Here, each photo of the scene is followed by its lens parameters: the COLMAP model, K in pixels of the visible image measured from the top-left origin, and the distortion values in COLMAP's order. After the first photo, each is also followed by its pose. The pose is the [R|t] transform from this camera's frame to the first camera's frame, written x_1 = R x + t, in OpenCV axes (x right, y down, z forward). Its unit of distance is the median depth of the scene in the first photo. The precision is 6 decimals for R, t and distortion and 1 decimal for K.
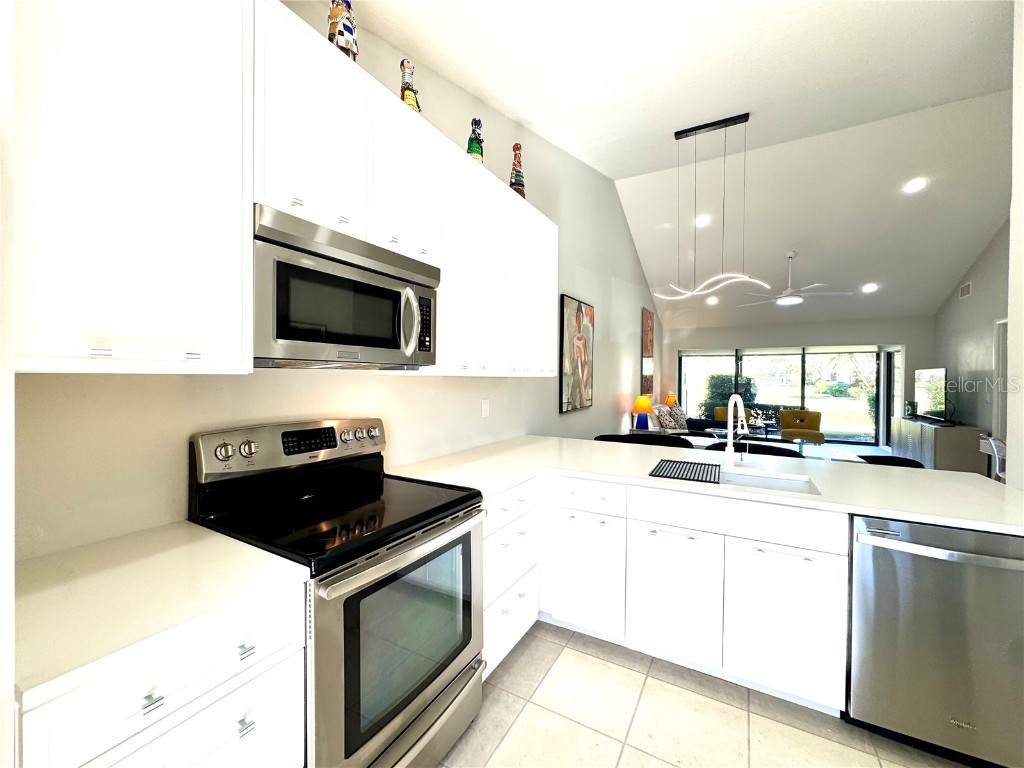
lens RADIAL K [[408.2, 0, 512.6], [0, 408.2, 382.3], [0, 0, 1]] dist [-0.002784, 0.000298]
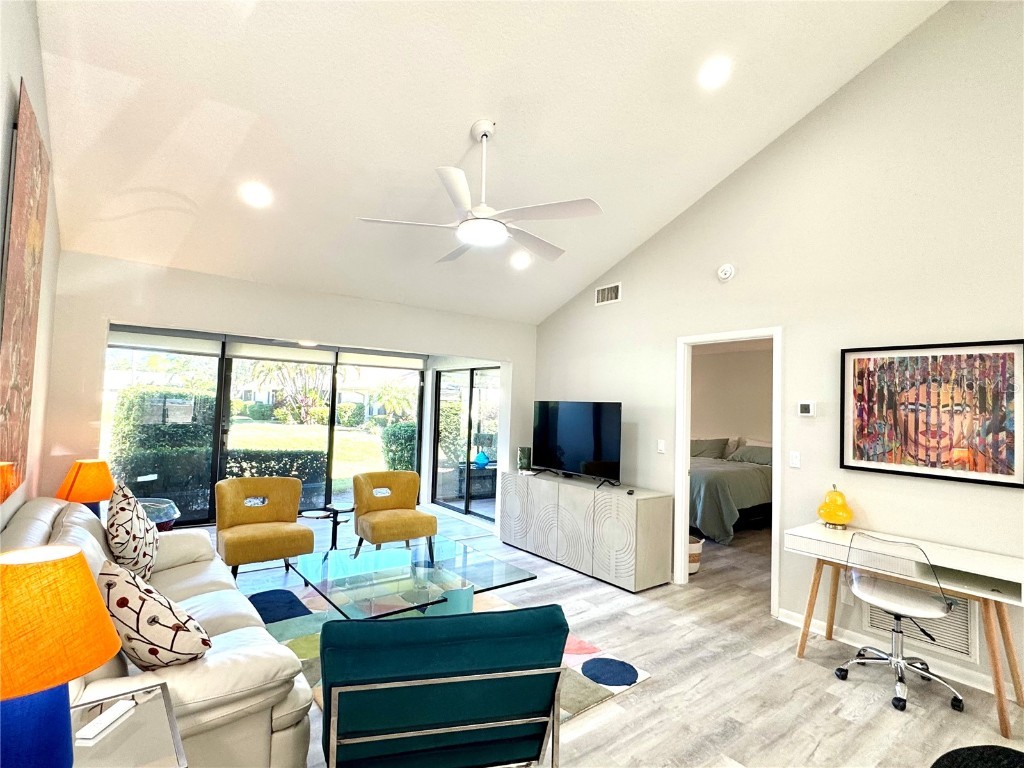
lens RADIAL K [[510.9, 0, 513.7], [0, 510.9, 380.1], [0, 0, 1]] dist [-0.002275, -0.000928]
pose [[0.383240, 0.051991, 0.922184, 0.503575], [-0.018218, 0.998646, -0.048730, -0.055615], [-0.923469, 0.001875, 0.383669, 1.820913]]
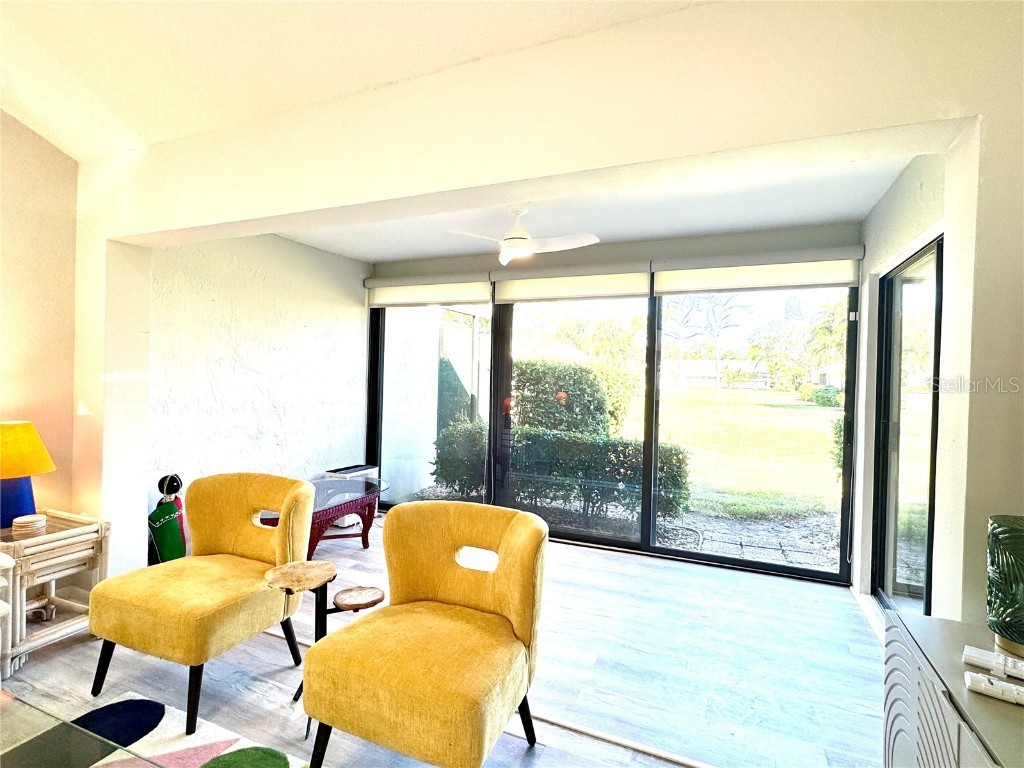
lens RADIAL K [[510.9, 0, 512.4], [0, 510.9, 384.4], [0, 0, 1]] dist [-0.002275, -0.000928]
pose [[0.993729, 0.014932, 0.110810, 2.112423], [-0.015628, 0.999863, 0.005418, 0.015556], [-0.110714, -0.007116, 0.993827, 2.273472]]
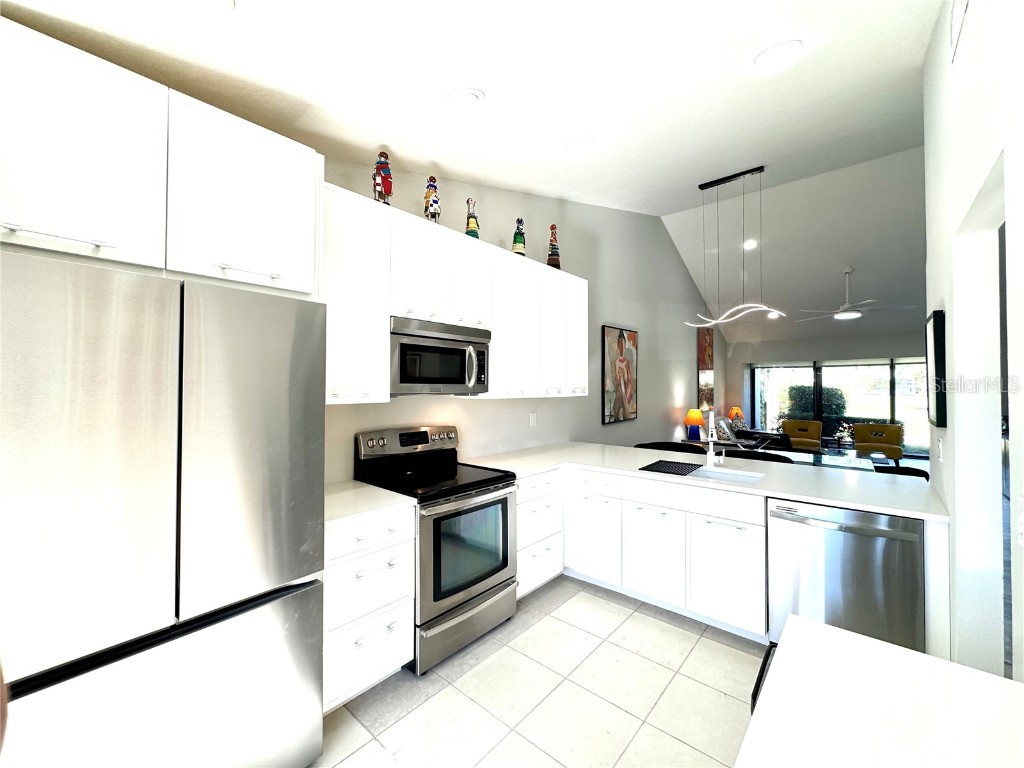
lens RADIAL K [[408.2, 0, 514.2], [0, 408.2, 382.0], [0, 0, 1]] dist [-0.002784, 0.000298]
pose [[0.981152, -0.009184, -0.193018, 0.144361], [0.004134, 0.999639, -0.026548, -0.027410], [0.193192, 0.025250, 0.980836, -0.353151]]
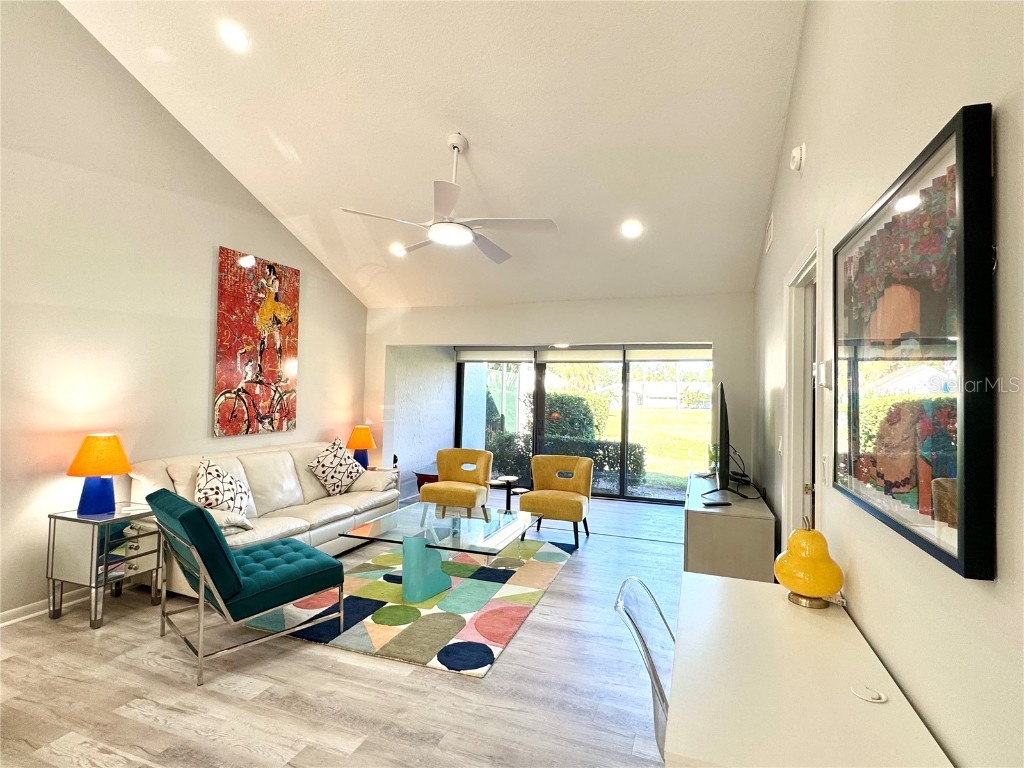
lens RADIAL K [[510.9, 0, 510.8], [0, 510.9, 386.6], [0, 0, 1]] dist [-0.002275, -0.000928]
pose [[0.985065, 0.020363, 0.170972, 1.542965], [-0.015593, 0.999452, -0.029193, -0.017105], [-0.171473, 0.026091, 0.984843, 0.959134]]
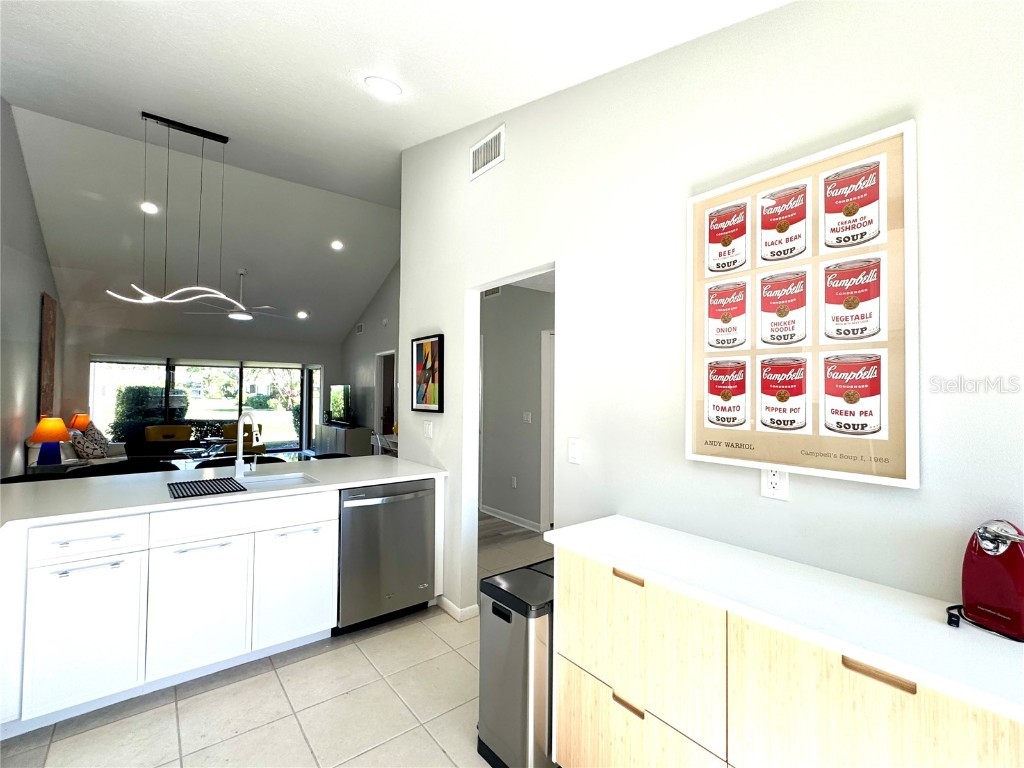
lens RADIAL K [[459.1, 0, 512.1], [0, 459.1, 380.3], [0, 0, 1]] dist [-0.003211, 0.000819]
pose [[0.374229, 0.022610, 0.927060, -0.296735], [0.005034, 0.999638, -0.026412, -0.016818], [-0.927322, 0.014551, 0.373980, -0.128834]]
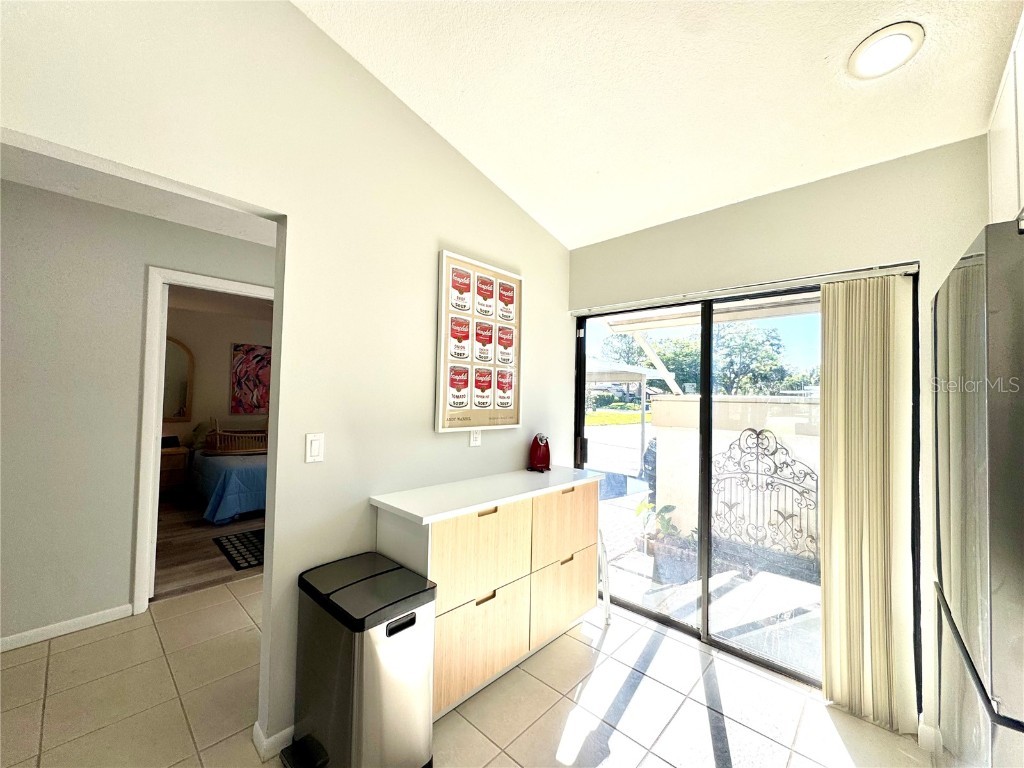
lens RADIAL K [[408.2, 0, 507.5], [0, 408.2, 383.8], [0, 0, 1]] dist [-0.002784, 0.000298]
pose [[-0.972942, -0.022726, 0.229929, 0.067033], [-0.026444, 0.999564, -0.013102, -0.012570], [-0.229531, -0.018828, -0.973119, 0.629085]]
